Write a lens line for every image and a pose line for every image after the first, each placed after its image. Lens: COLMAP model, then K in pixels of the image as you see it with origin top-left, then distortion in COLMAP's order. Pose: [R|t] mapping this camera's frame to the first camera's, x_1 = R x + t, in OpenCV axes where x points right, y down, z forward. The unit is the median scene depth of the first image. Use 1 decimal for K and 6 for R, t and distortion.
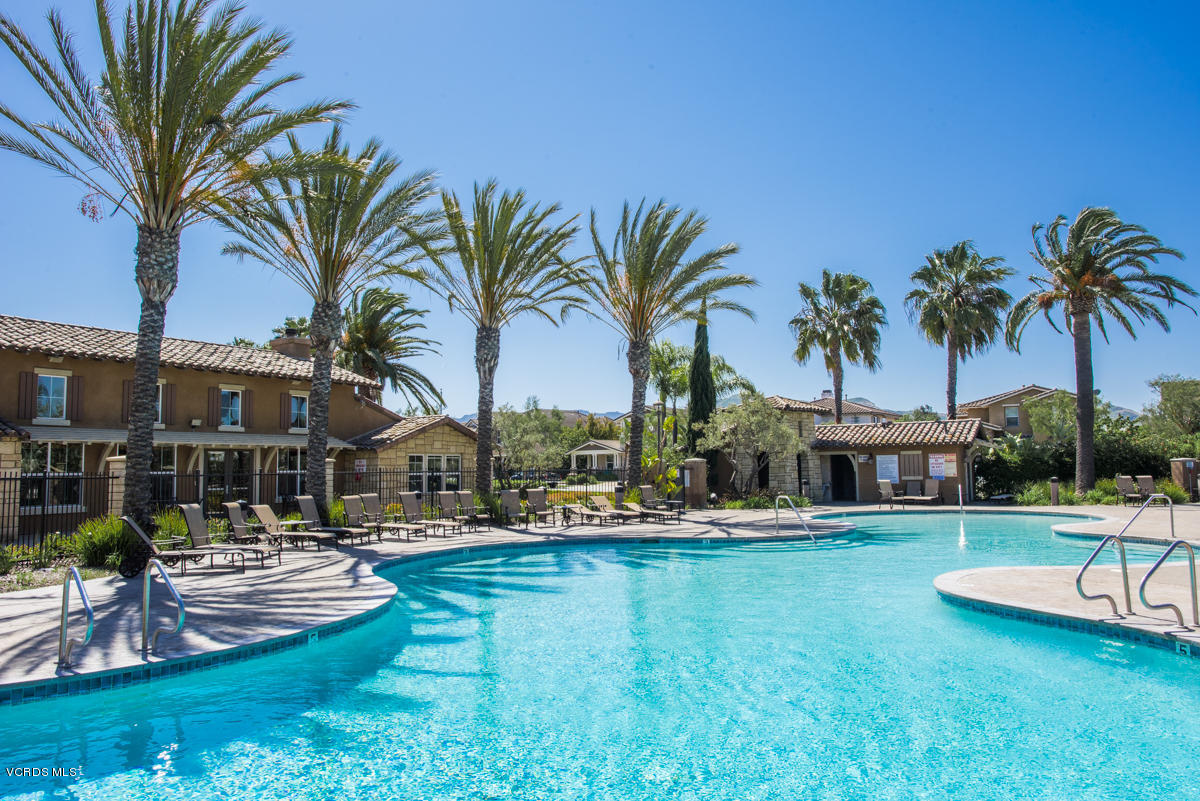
lens RADIAL K [[814.2, 0, 600.0], [0, 814.2, 400.5], [0, 0, 1]] dist [-0.002692, 0.005615]
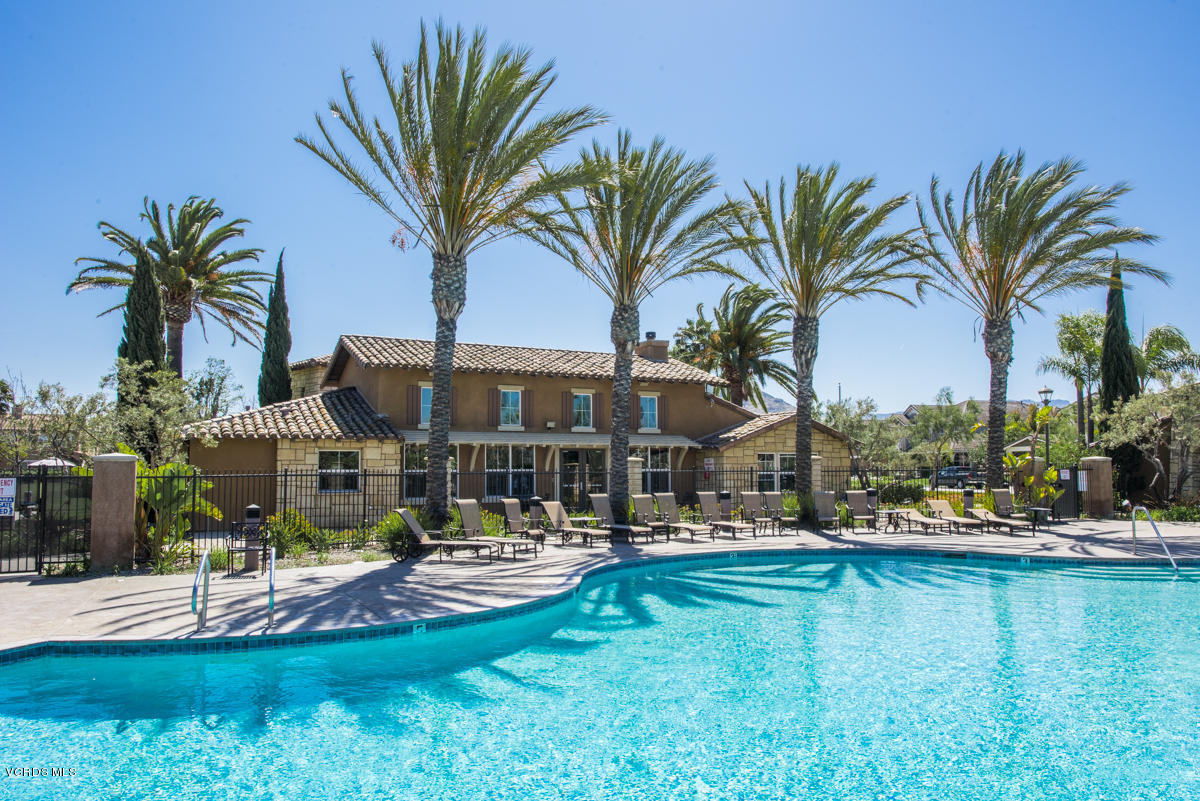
lens RADIAL K [[835.1, 0, 598.1], [0, 835.1, 416.9], [0, 0, 1]] dist [-0.023058, 0.001020]
pose [[0.875601, -0.023191, -0.482479, 0.111157], [0.034903, 0.999273, 0.015311, 0.001819], [0.481773, -0.030246, 0.875774, 0.049140]]
